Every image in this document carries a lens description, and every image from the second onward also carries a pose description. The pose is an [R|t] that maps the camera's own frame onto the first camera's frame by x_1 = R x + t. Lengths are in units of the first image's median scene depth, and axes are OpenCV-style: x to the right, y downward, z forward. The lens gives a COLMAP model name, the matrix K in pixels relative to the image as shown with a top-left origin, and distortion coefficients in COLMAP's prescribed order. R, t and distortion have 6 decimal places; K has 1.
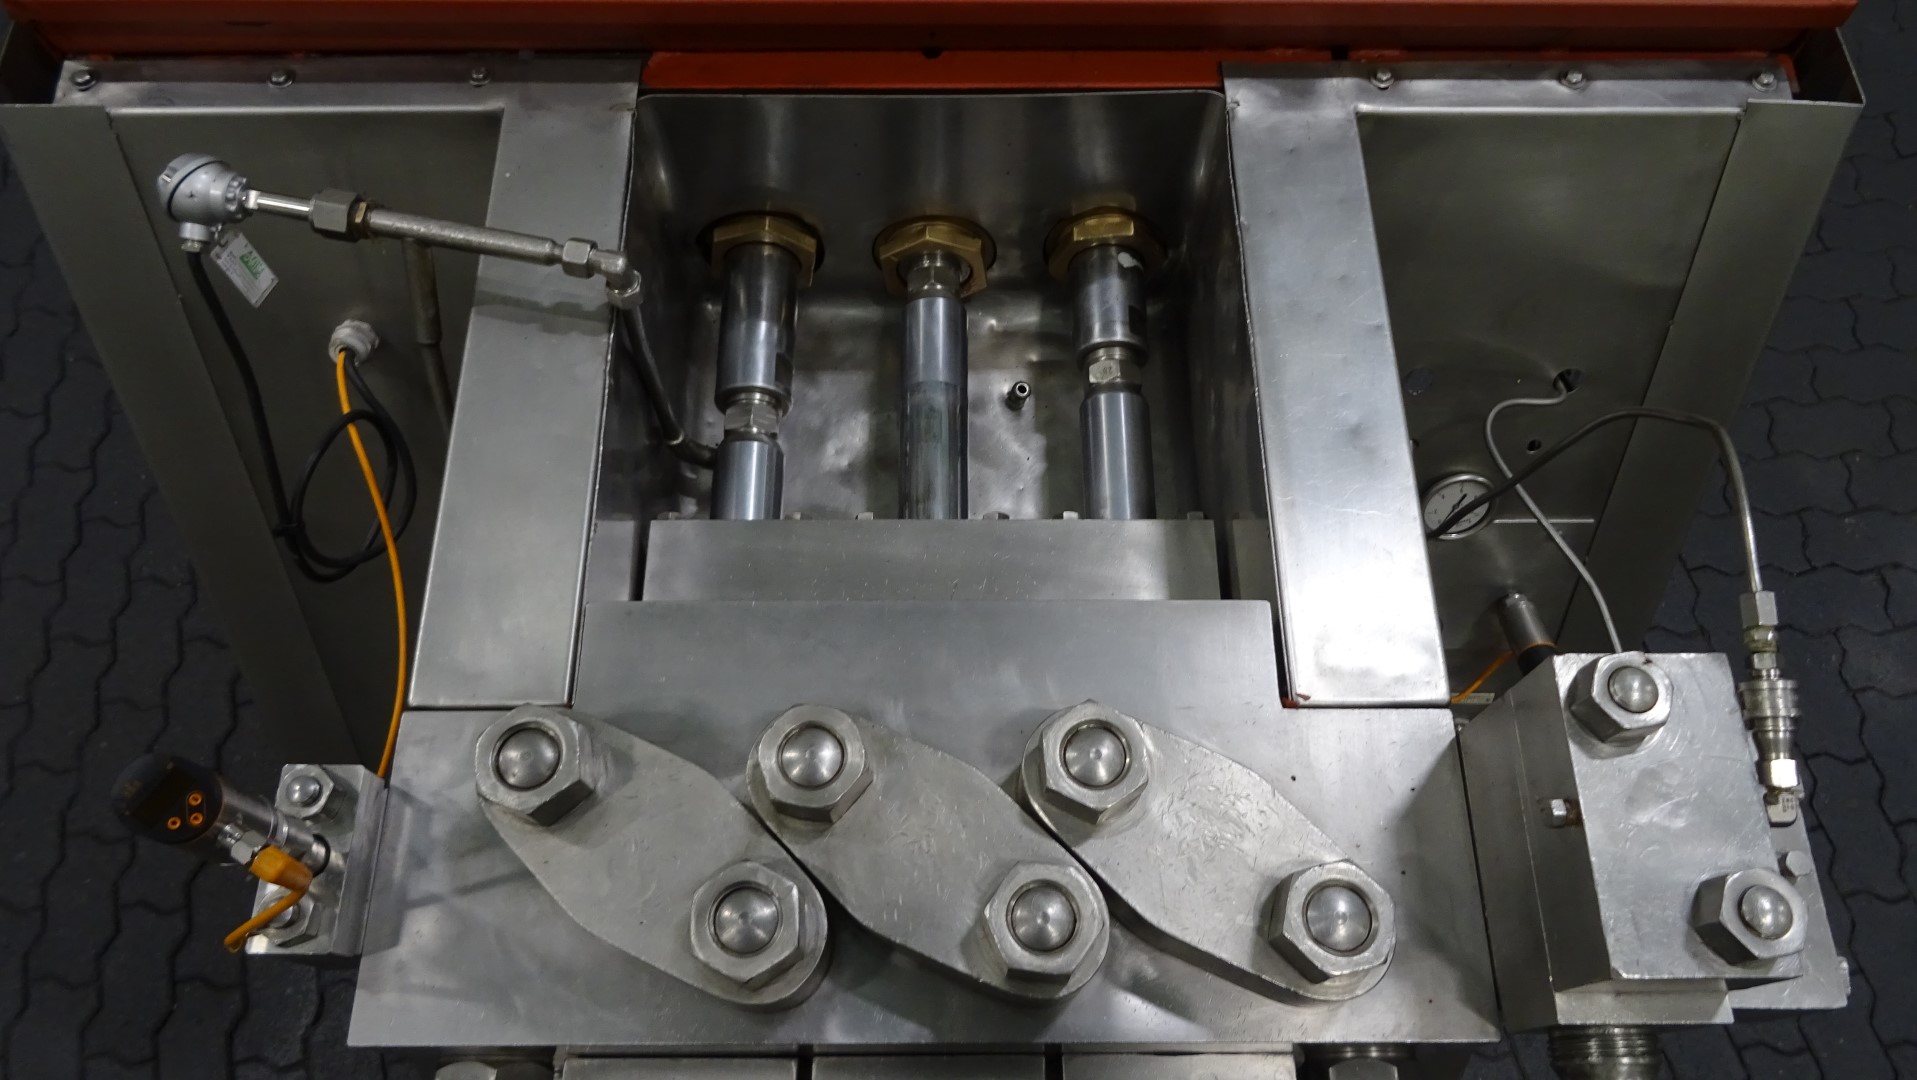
lens RADIAL K [[2332.3, 0, 957.5], [0, 2332.3, 540.1], [0, 0, 1]] dist [-0.033284, 0.000000]
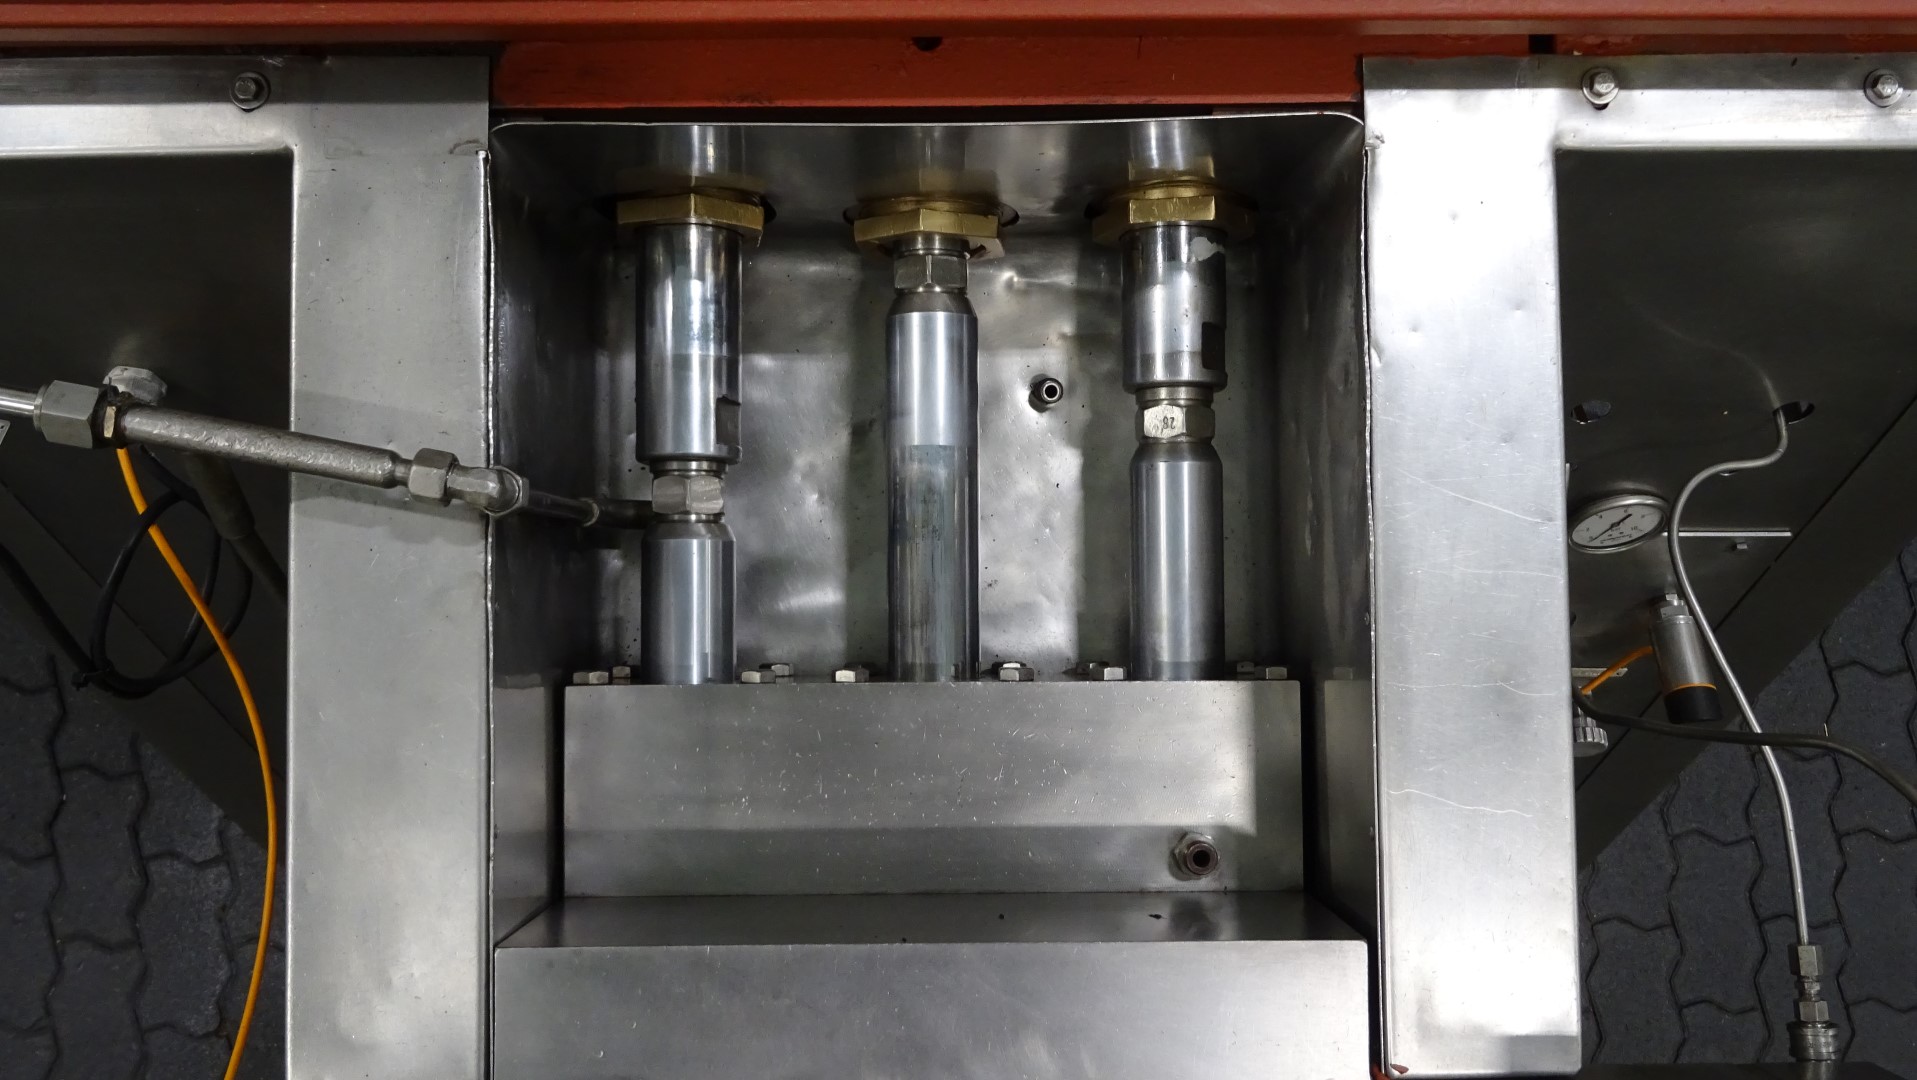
lens RADIAL K [[2475.5, 0, 959.7], [0, 2475.5, 540.0], [0, 0, 1]] dist [-0.014820, 0.000000]
pose [[0.999962, -0.005146, 0.007096, -0.007371], [0.000350, 0.832342, 0.554262, -0.475904], [-0.008759, -0.554238, 0.832312, 0.332095]]
